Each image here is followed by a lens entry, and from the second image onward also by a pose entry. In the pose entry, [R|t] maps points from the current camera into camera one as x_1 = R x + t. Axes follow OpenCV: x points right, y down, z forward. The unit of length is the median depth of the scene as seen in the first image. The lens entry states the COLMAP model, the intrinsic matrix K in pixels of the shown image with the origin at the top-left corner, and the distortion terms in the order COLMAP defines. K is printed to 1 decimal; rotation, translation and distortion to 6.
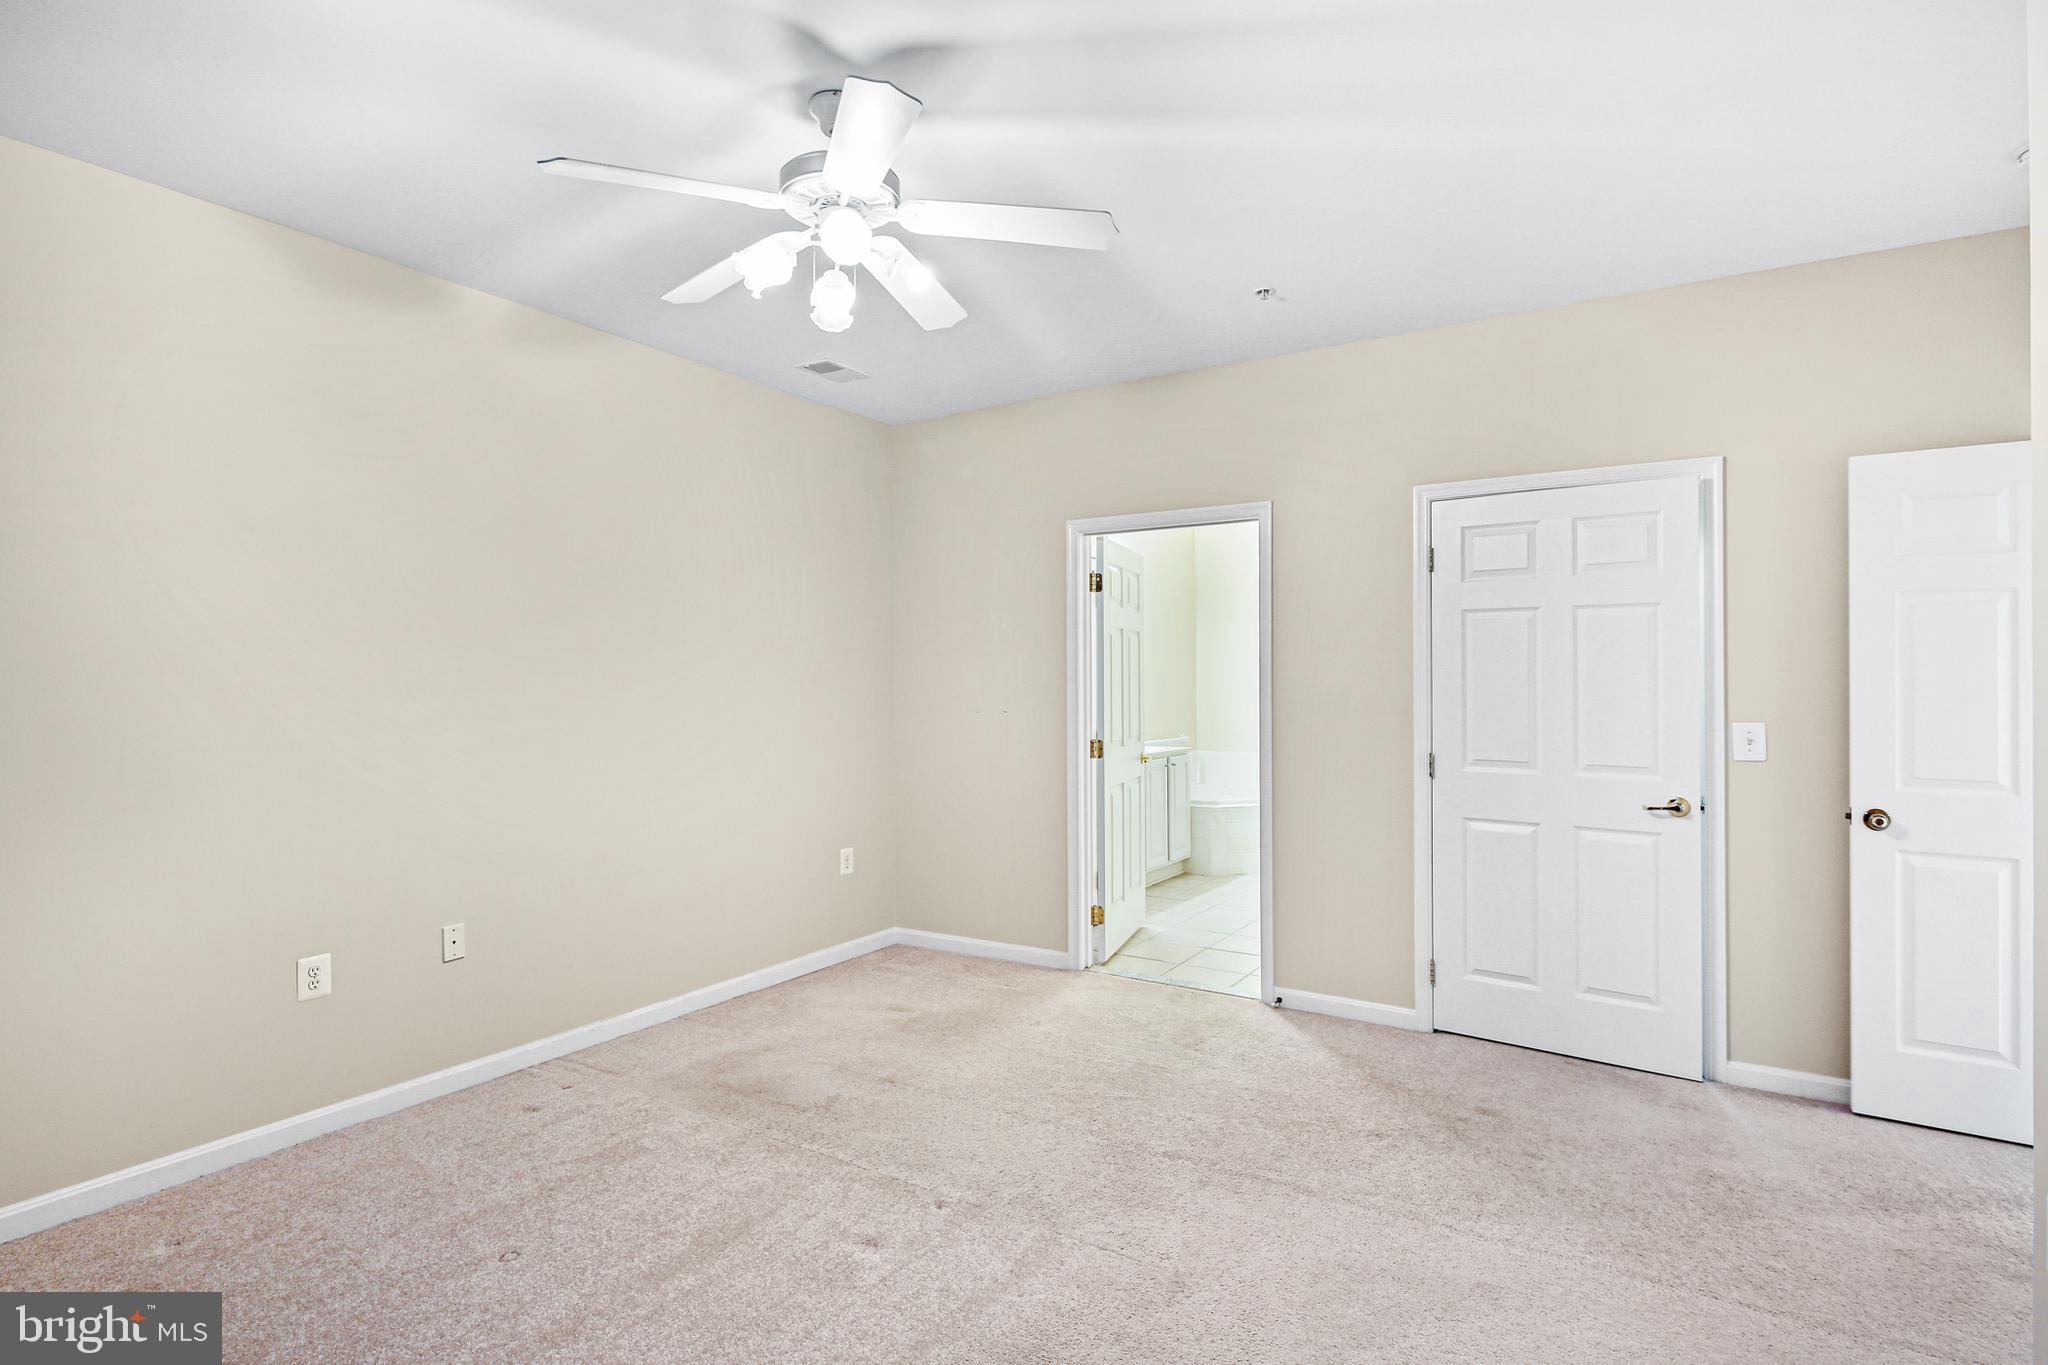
lens RADIAL K [[1010.6, 0, 1025.2], [0, 1010.6, 694.6], [0, 0, 1]] dist [-0.000669, -0.001200]
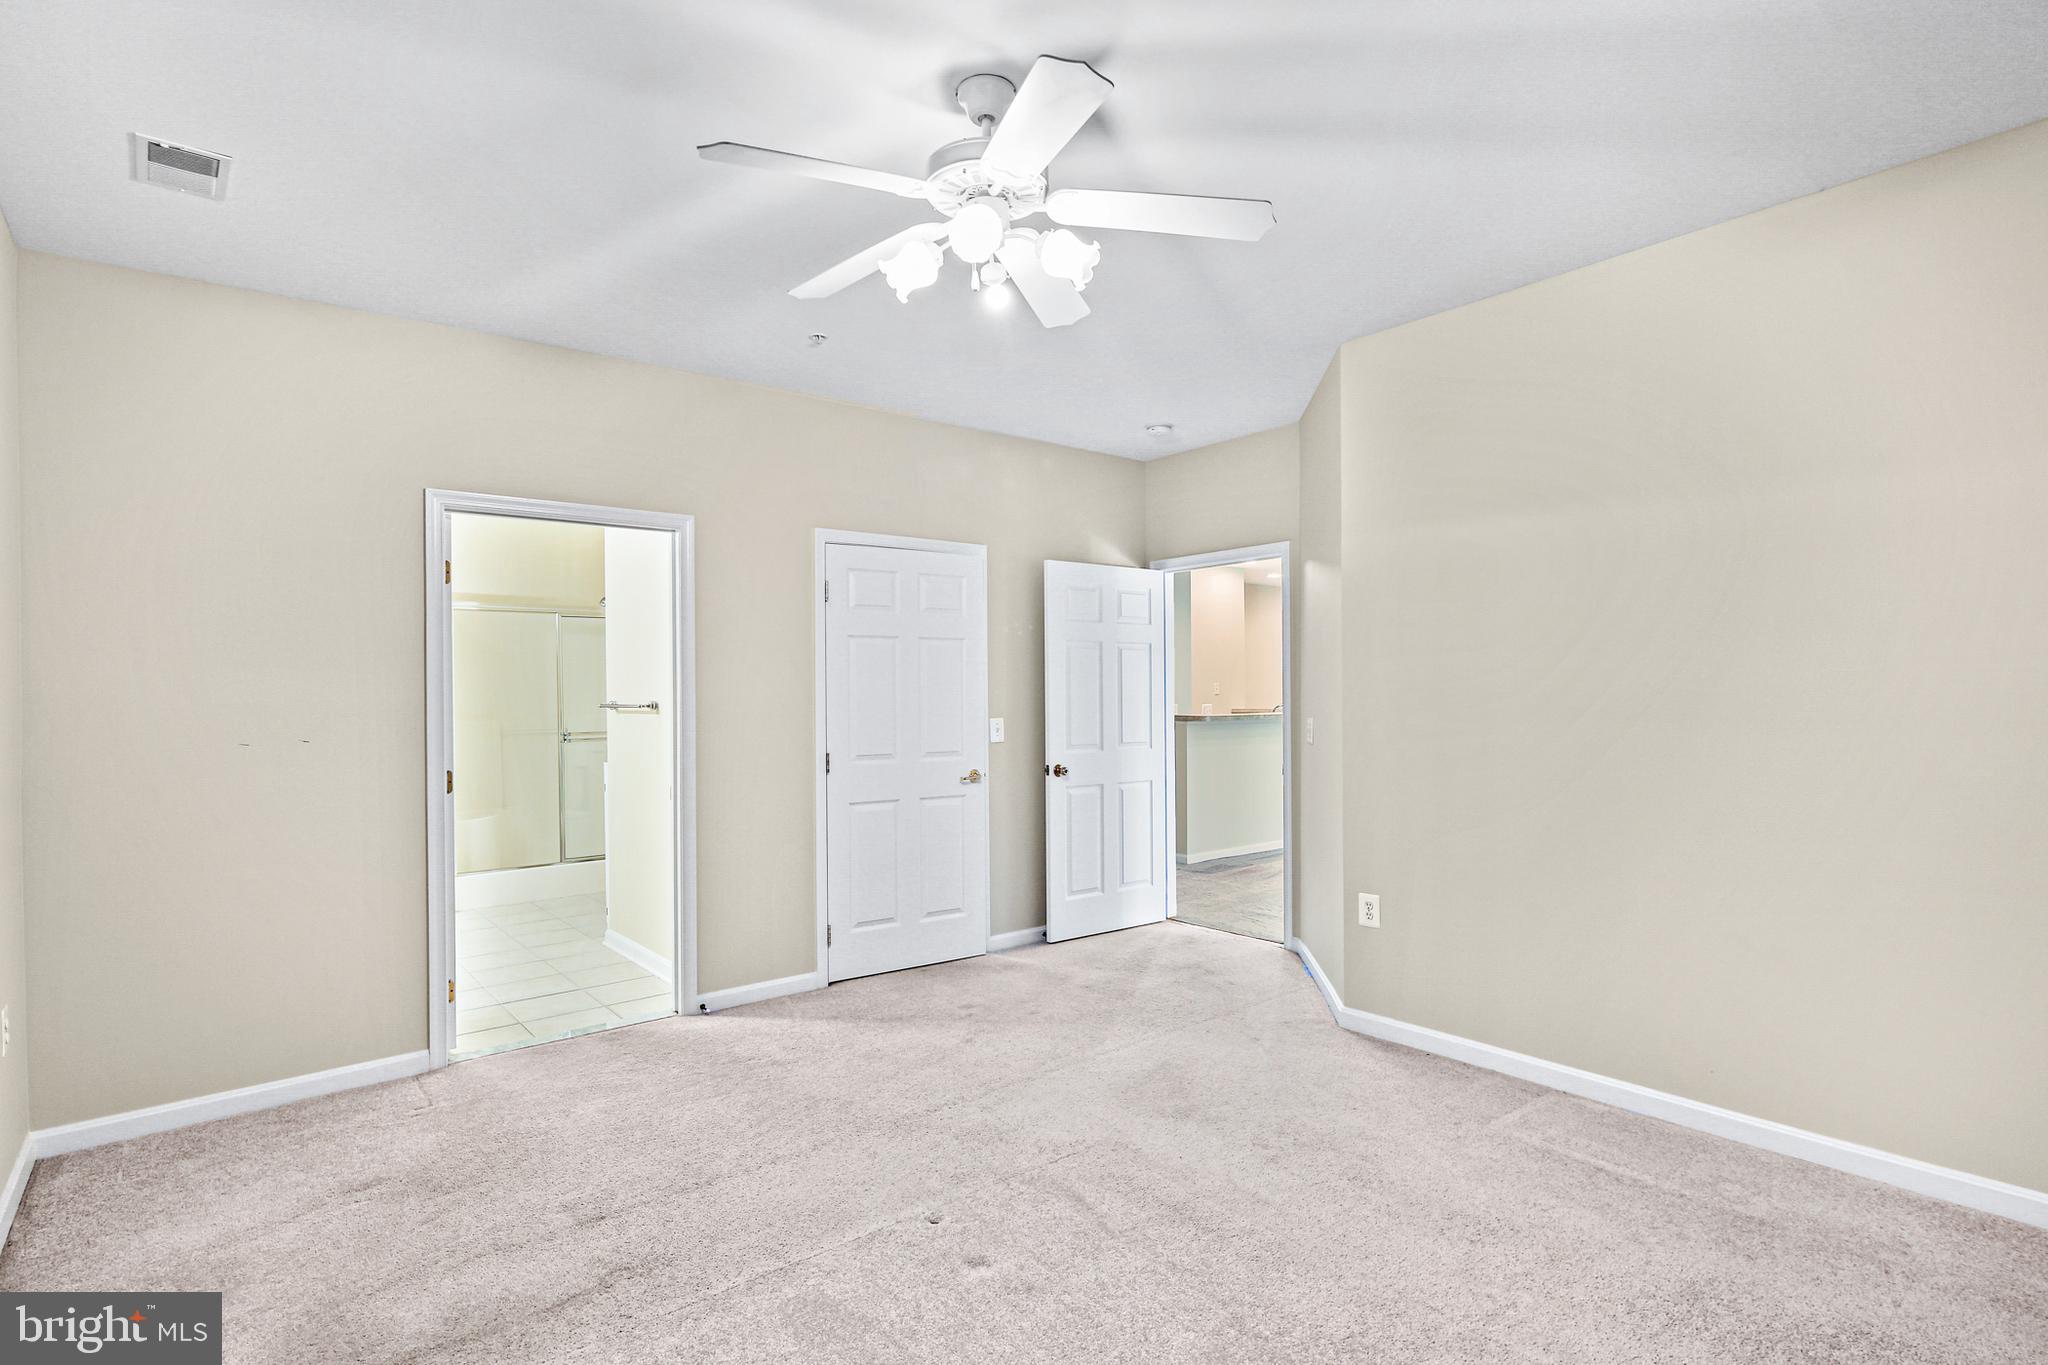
lens RADIAL K [[1018.1, 0, 1026.5], [0, 1018.1, 709.0], [0, 0, 1]] dist [0.004072, -0.001333]
pose [[0.320692, -0.021150, 0.946947, -0.731915], [0.019328, 0.999689, 0.015783, -0.009942], [-0.946986, 0.013241, 0.321001, 0.425515]]
